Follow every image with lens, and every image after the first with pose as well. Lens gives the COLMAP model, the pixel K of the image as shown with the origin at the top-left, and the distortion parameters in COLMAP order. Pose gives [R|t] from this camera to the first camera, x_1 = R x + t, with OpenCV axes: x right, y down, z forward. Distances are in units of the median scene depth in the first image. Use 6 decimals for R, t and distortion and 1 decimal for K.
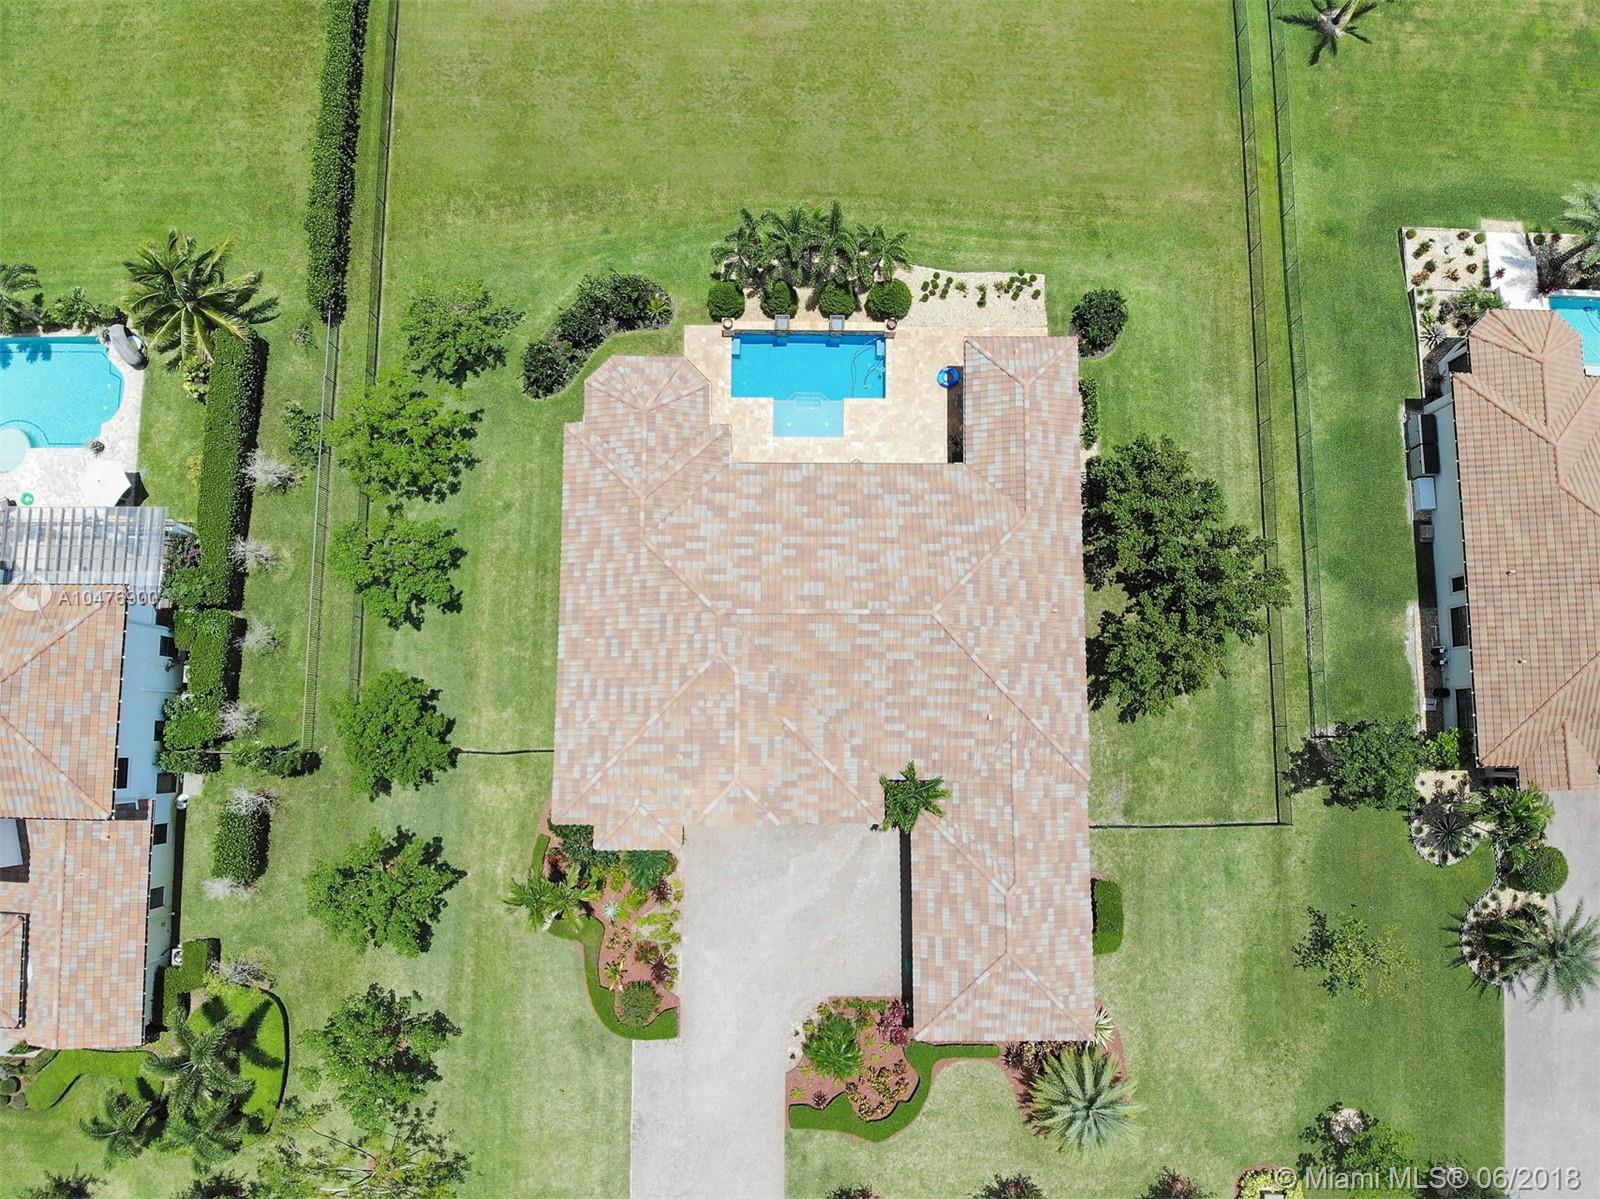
lens RADIAL K [[1210.4, 0, 800.0], [0, 1210.4, 599.5], [0, 0, 1]] dist [0.045758, -0.141020]
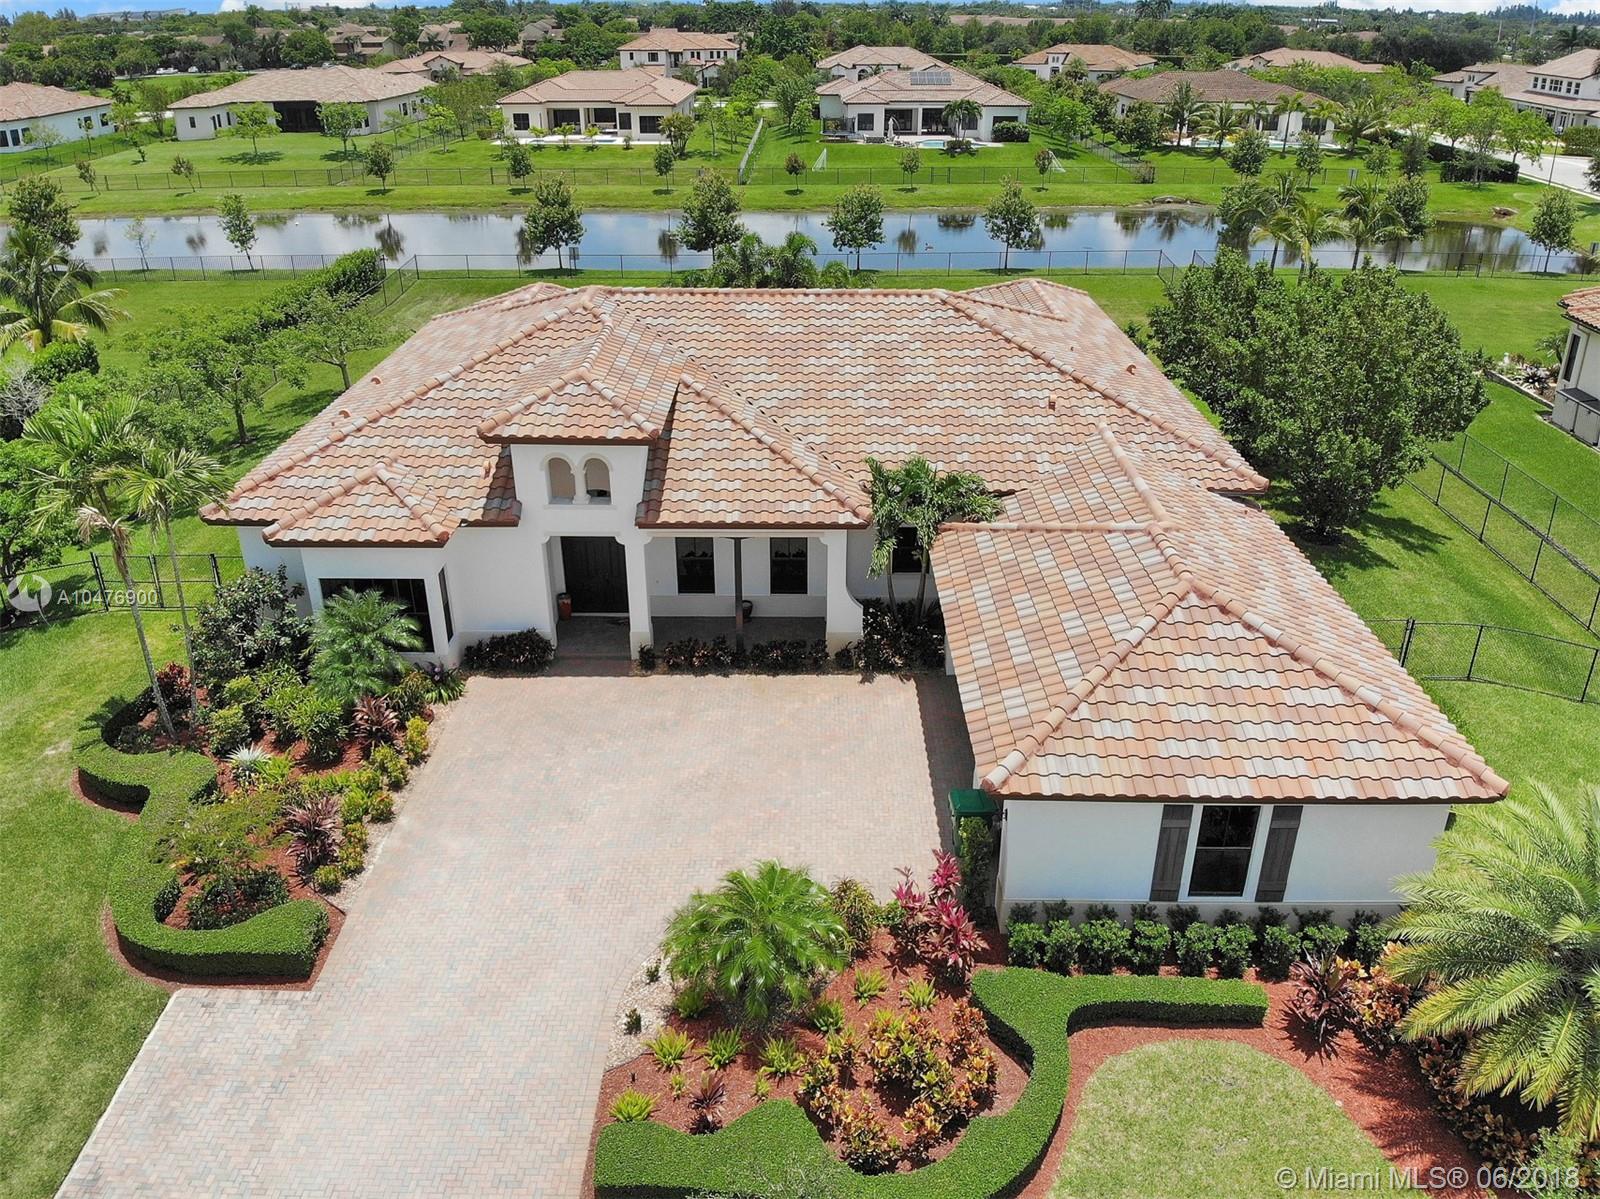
lens RADIAL K [[1194.4, 0, 803.4], [0, 1194.4, 579.2], [0, 0, 1]] dist [0.068682, -0.170003]
pose [[0.999822, -0.013435, -0.013269, 0.043812], [-0.003542, 0.556802, -0.830638, 0.558517], [0.018548, 0.830537, 0.556655, 0.698177]]
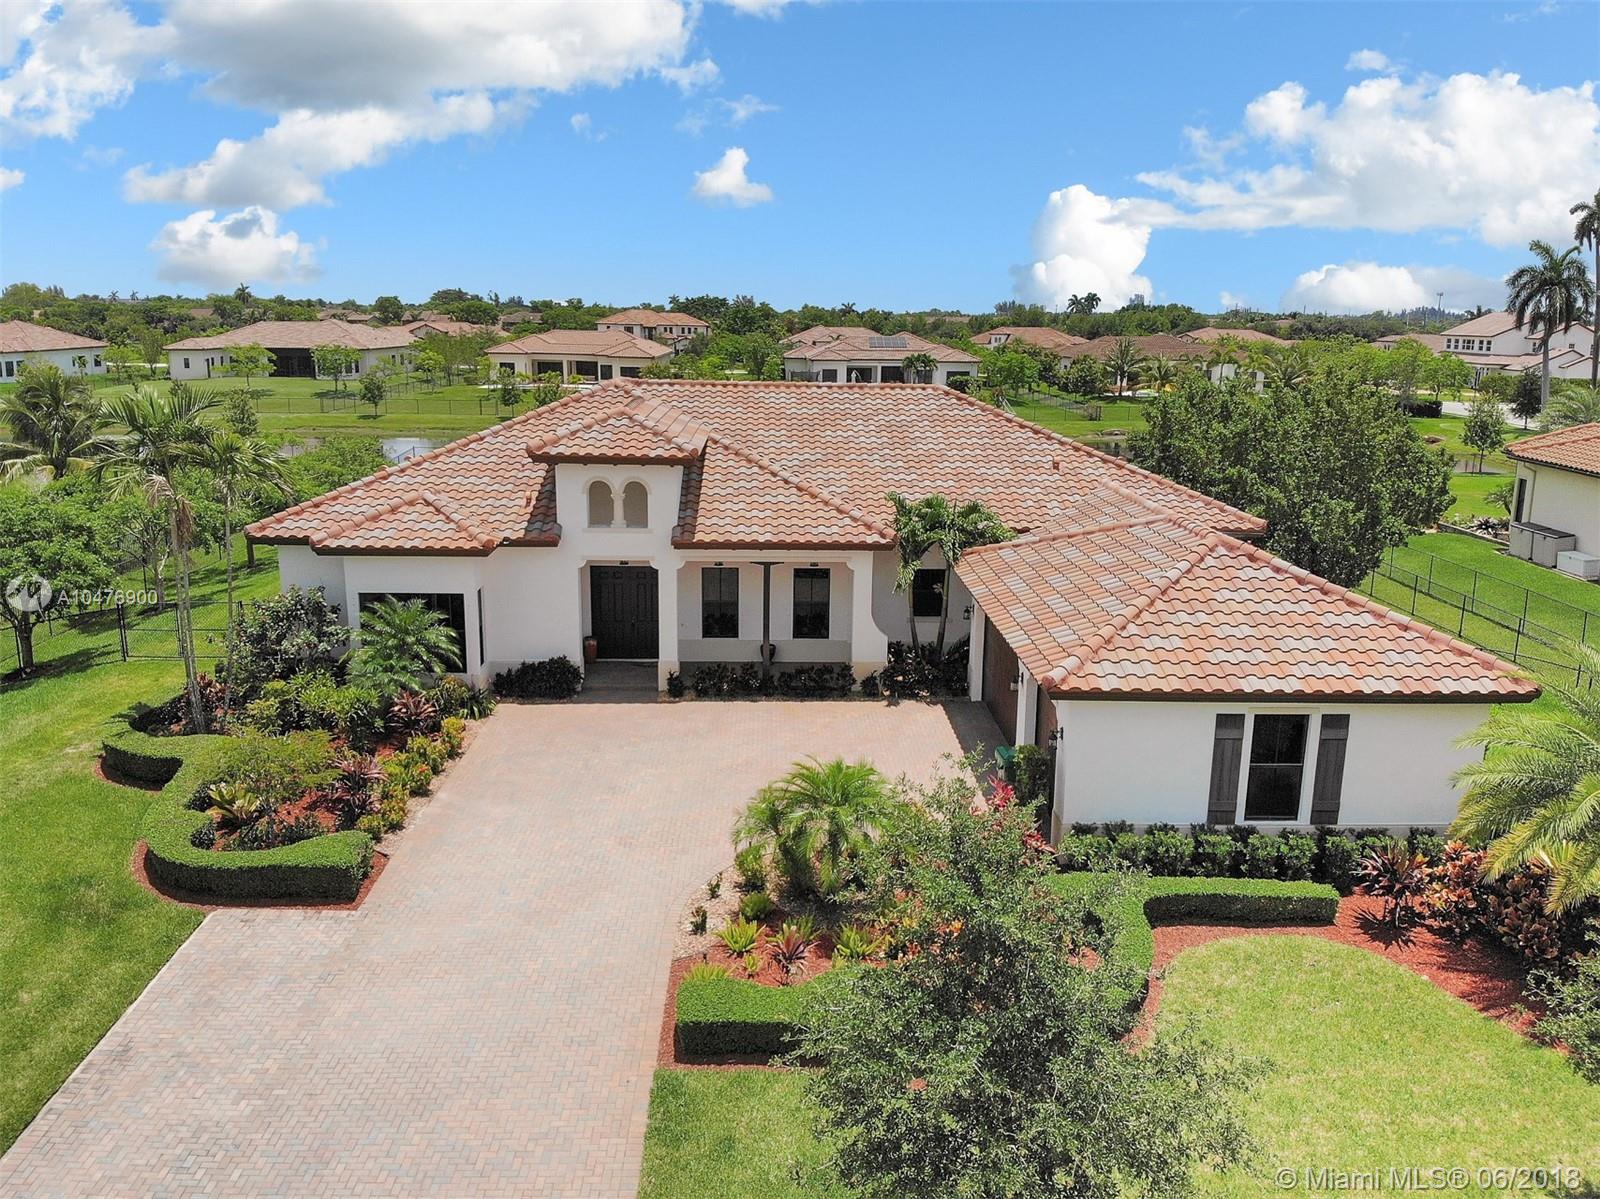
lens RADIAL K [[1193.1, 0, 802.6], [0, 1193.1, 577.6], [0, 0, 1]] dist [0.095981, -0.221813]
pose [[0.999549, -0.010481, 0.028134, 0.012588], [0.030023, 0.352690, -0.935258, 0.617451], [-0.000121, 0.935681, 0.352846, 0.777942]]
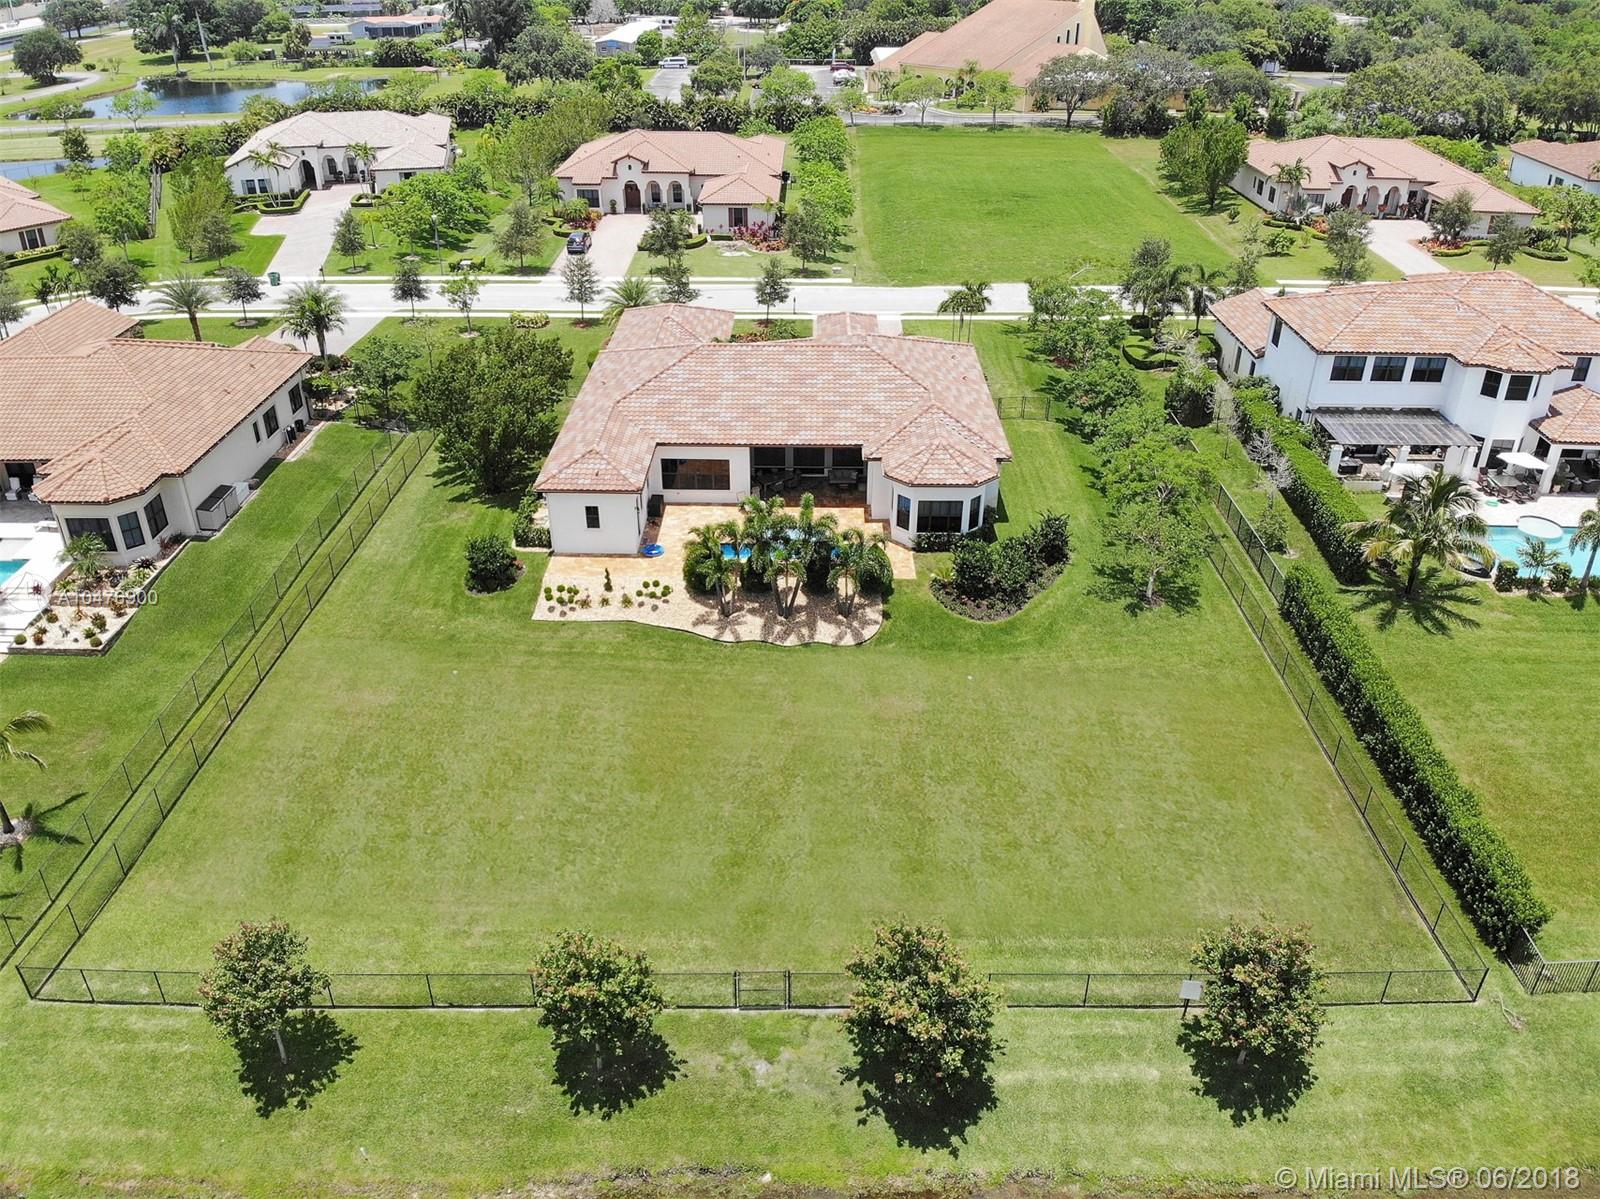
lens RADIAL K [[1193.1, 0, 802.6], [0, 1193.1, 577.6], [0, 0, 1]] dist [0.095981, -0.221813]
pose [[-0.999737, -0.022745, -0.002989, -0.000860], [0.005526, -0.365231, 0.930900, -1.178772], [-0.022265, 0.930639, 0.365261, 0.679367]]
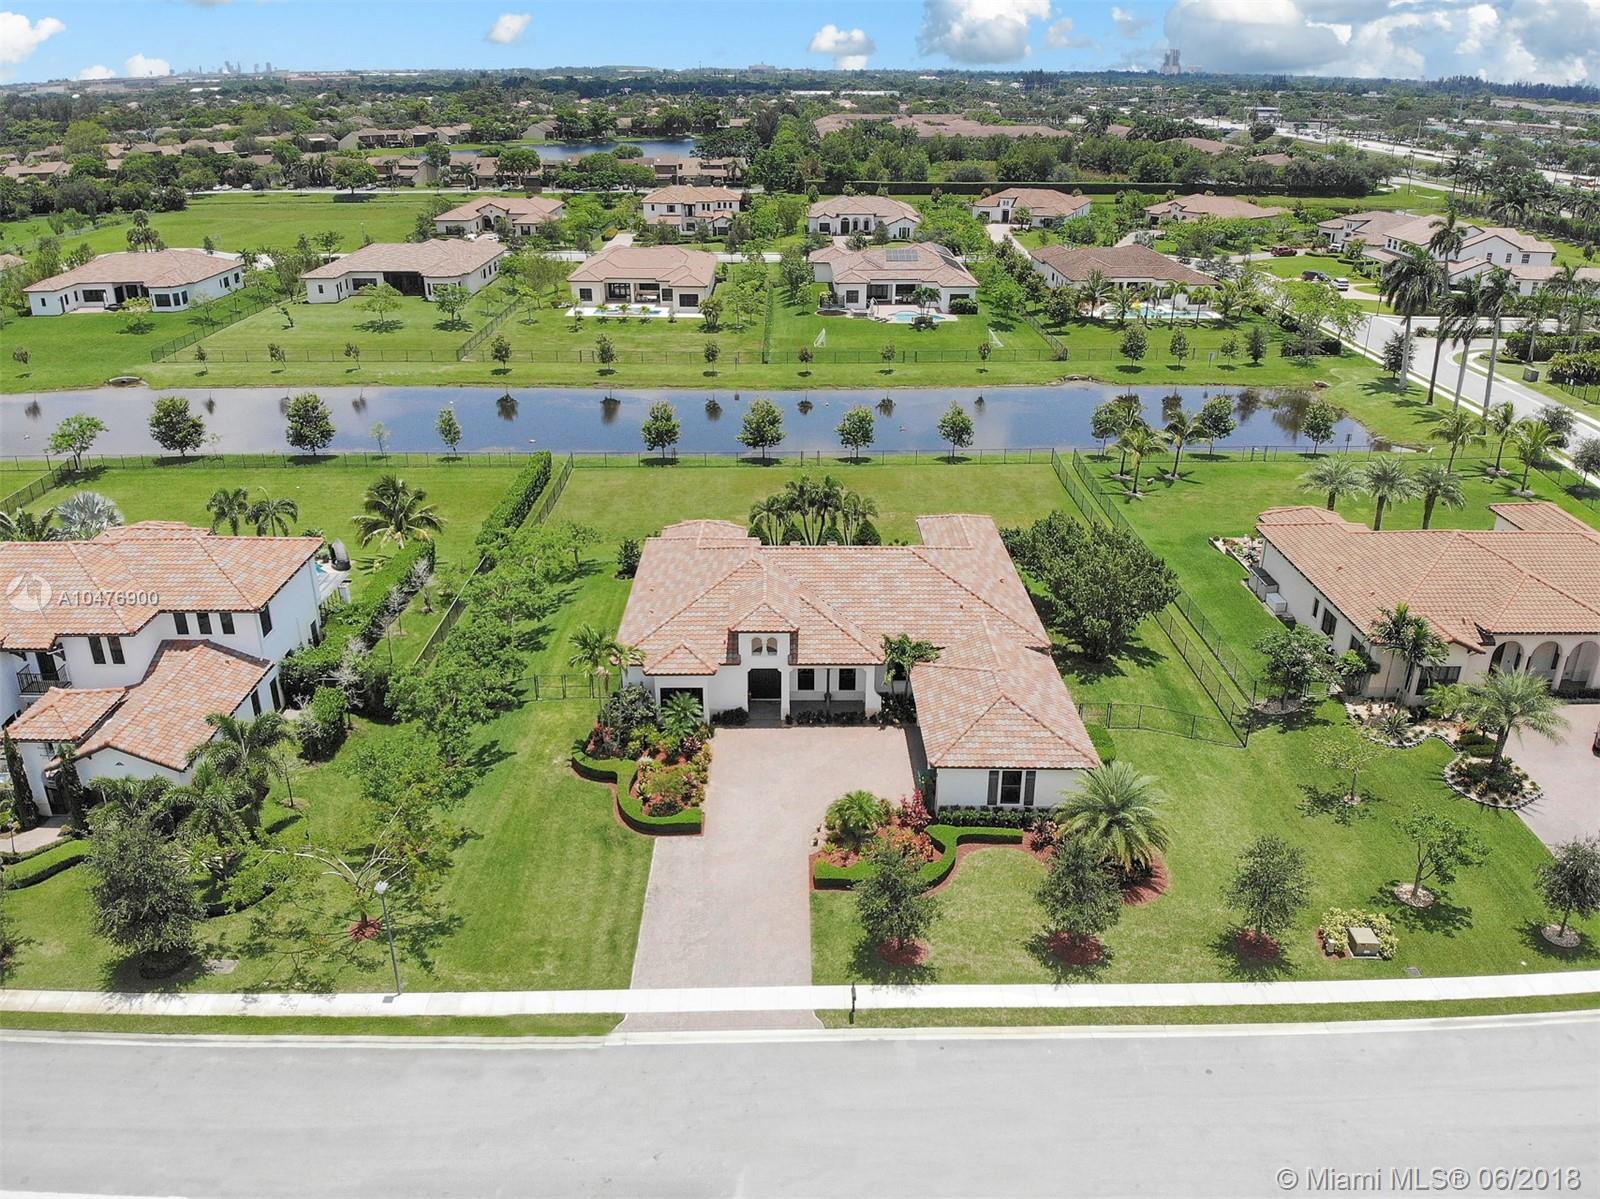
lens RADIAL K [[1182.0, 0, 806.4], [0, 1182.0, 561.7], [0, 0, 1]] dist [0.185709, -0.453729]
pose [[0.999776, -0.016673, 0.013038, -0.021687], [0.019724, 0.510478, -0.859665, 1.061476], [0.007678, 0.859729, 0.510692, 0.292987]]
